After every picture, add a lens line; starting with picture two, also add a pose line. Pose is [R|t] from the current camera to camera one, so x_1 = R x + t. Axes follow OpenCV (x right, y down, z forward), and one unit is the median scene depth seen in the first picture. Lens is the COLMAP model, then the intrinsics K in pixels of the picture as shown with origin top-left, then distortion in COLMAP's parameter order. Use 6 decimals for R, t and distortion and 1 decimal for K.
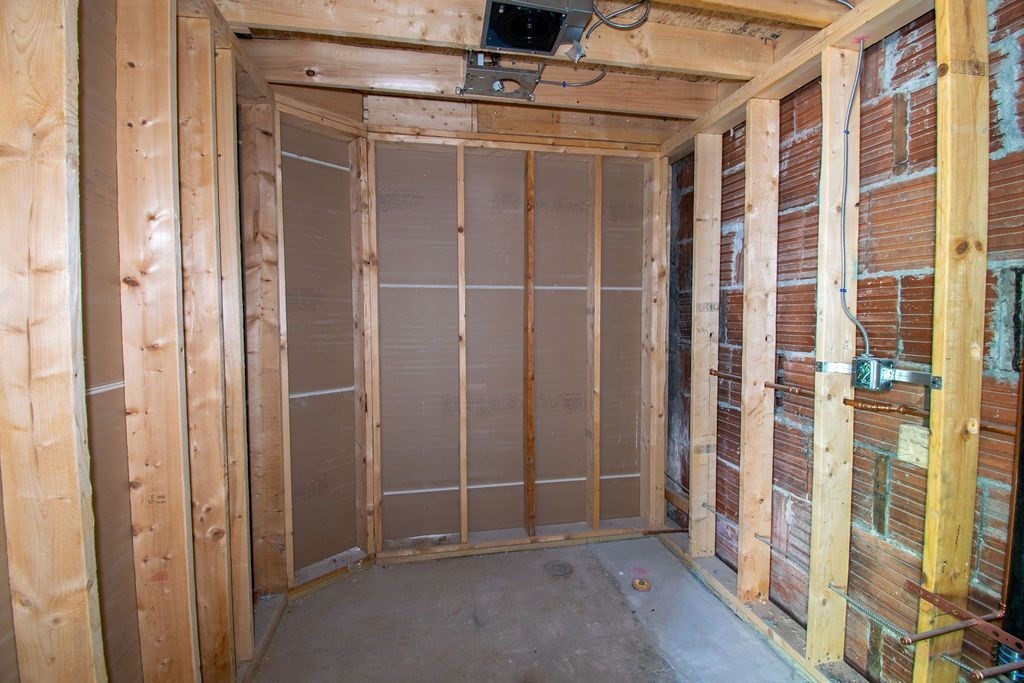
lens RADIAL K [[460.2, 0, 508.8], [0, 460.2, 335.0], [0, 0, 1]] dist [0.000006, -0.017270]
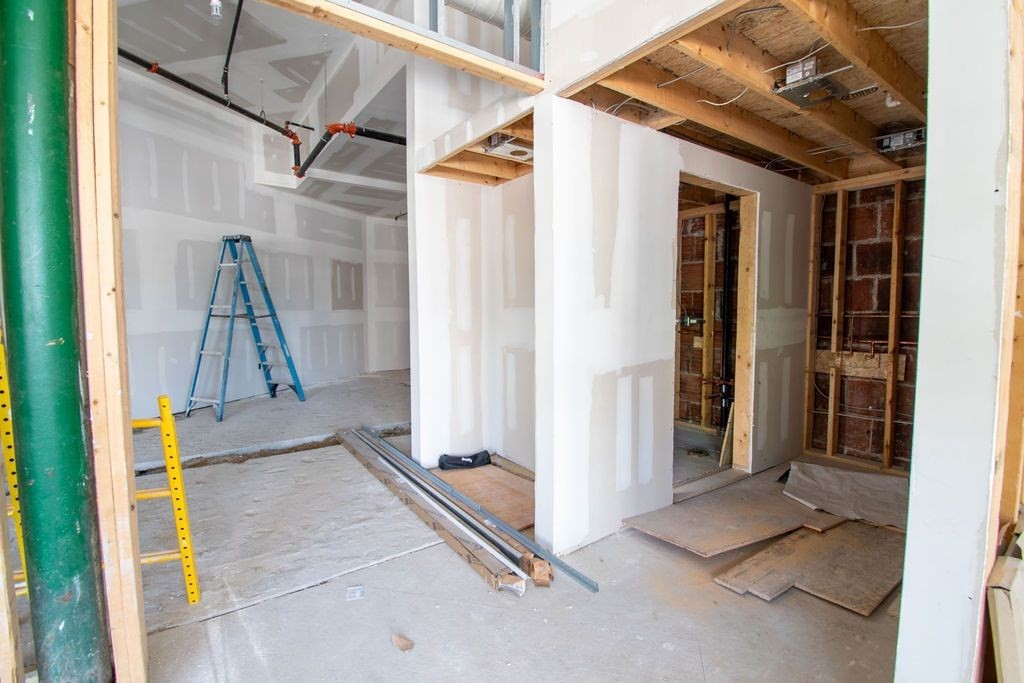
lens RADIAL K [[460.2, 0, 508.8], [0, 460.2, 335.0], [0, 0, 1]] dist [0.000006, -0.017270]
pose [[0.910743, -0.026956, 0.412093, -1.995016], [0.022364, 0.999622, 0.015964, 0.112206], [-0.412367, -0.005323, 0.911002, -1.707496]]
